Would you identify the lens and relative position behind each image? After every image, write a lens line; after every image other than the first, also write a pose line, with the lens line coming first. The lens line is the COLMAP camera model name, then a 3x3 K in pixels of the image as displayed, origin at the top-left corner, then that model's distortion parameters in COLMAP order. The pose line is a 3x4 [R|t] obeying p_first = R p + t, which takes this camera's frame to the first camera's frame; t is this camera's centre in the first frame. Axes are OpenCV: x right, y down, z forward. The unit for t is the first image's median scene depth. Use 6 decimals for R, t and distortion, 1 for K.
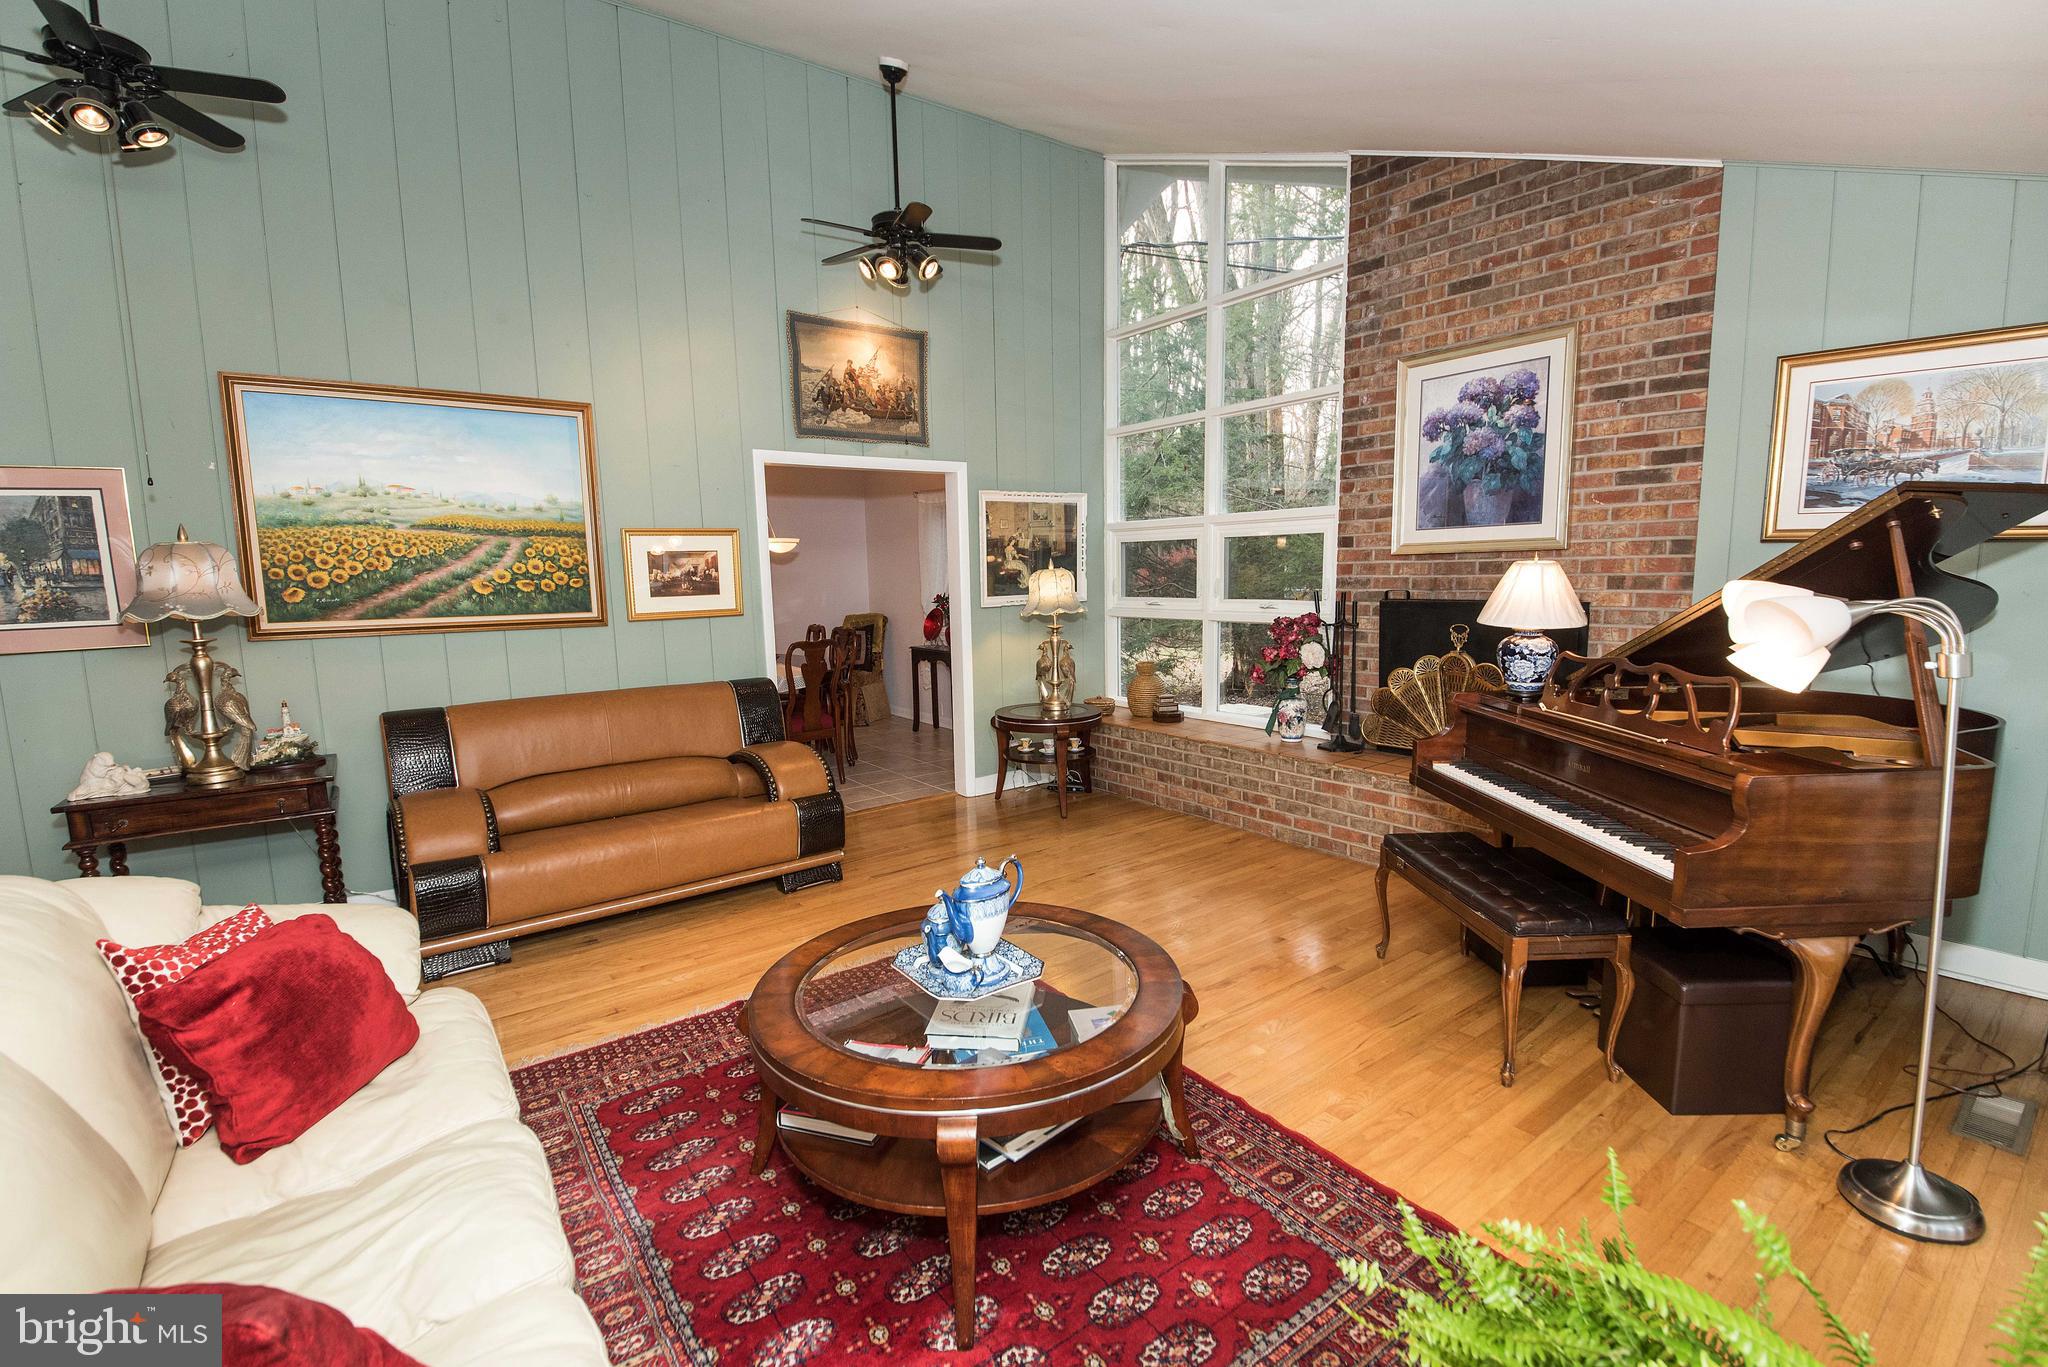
lens RADIAL K [[892.6, 0, 1023.9], [0, 892.6, 703.3], [0, 0, 1]] dist [0.001376, -0.020715]
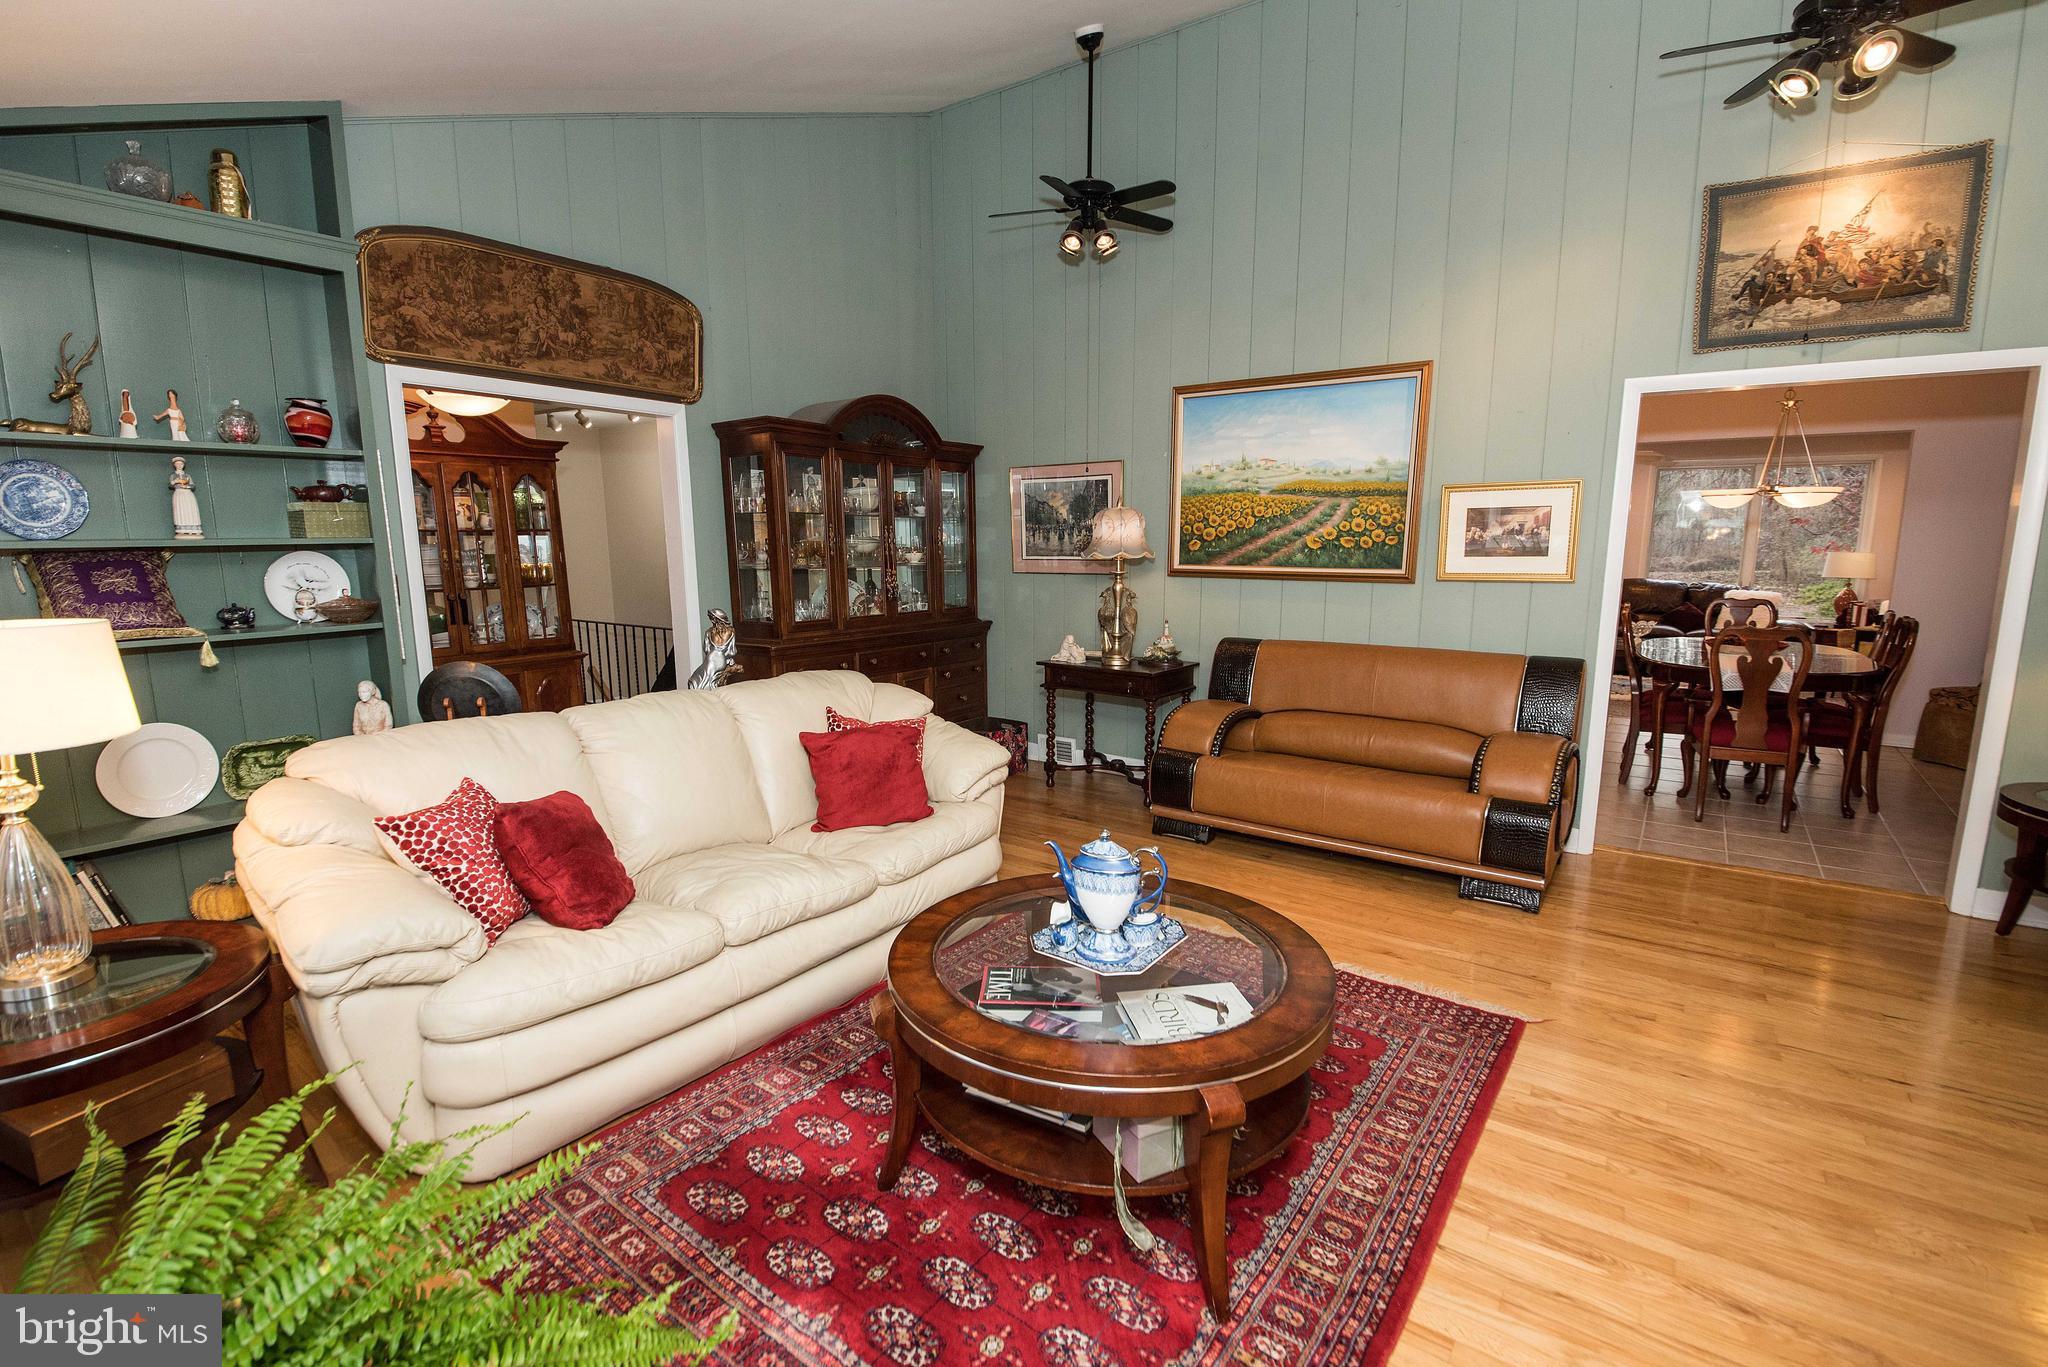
lens RADIAL K [[888.2, 0, 1024.0], [0, 888.2, 683.5], [0, 0, 1]] dist [0.021814, -0.023407]
pose [[0.306109, 0.167628, -0.937122, 0.390519], [-0.142437, 0.981360, 0.129014, -0.045831], [0.941281, 0.093988, 0.324279, 0.284955]]
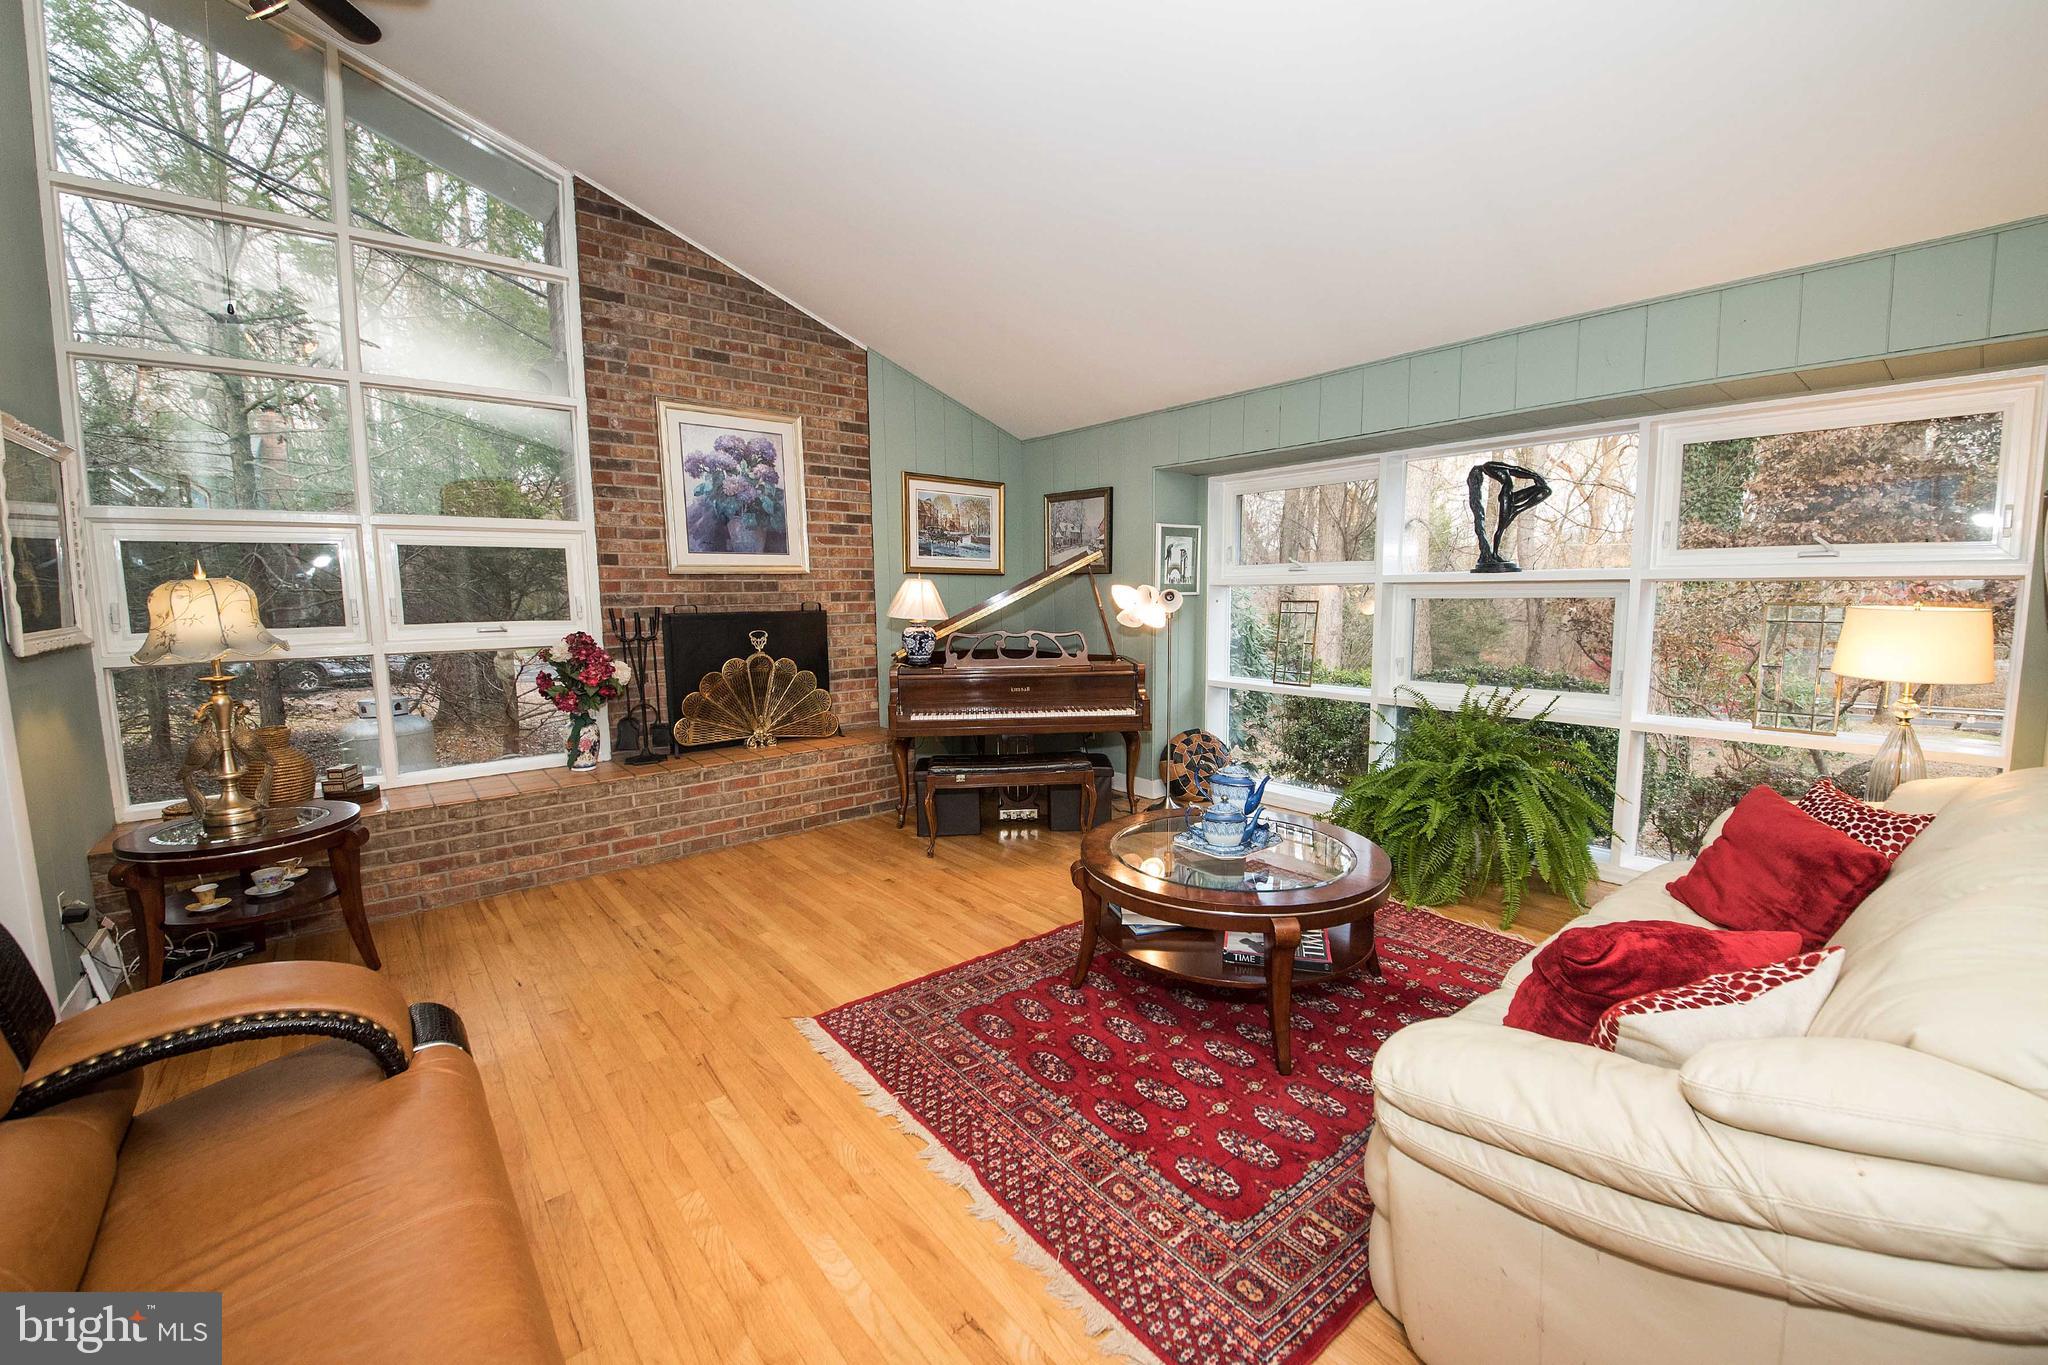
lens RADIAL K [[835.7, 0, 1047.7], [0, 835.7, 683.8], [0, 0, 1]] dist [-0.000512, -0.000188]
pose [[-0.067939, -0.090840, 0.993545, -0.698109], [0.155737, 0.982673, 0.100495, -0.069047], [-0.985459, 0.161560, -0.052615, 0.661397]]
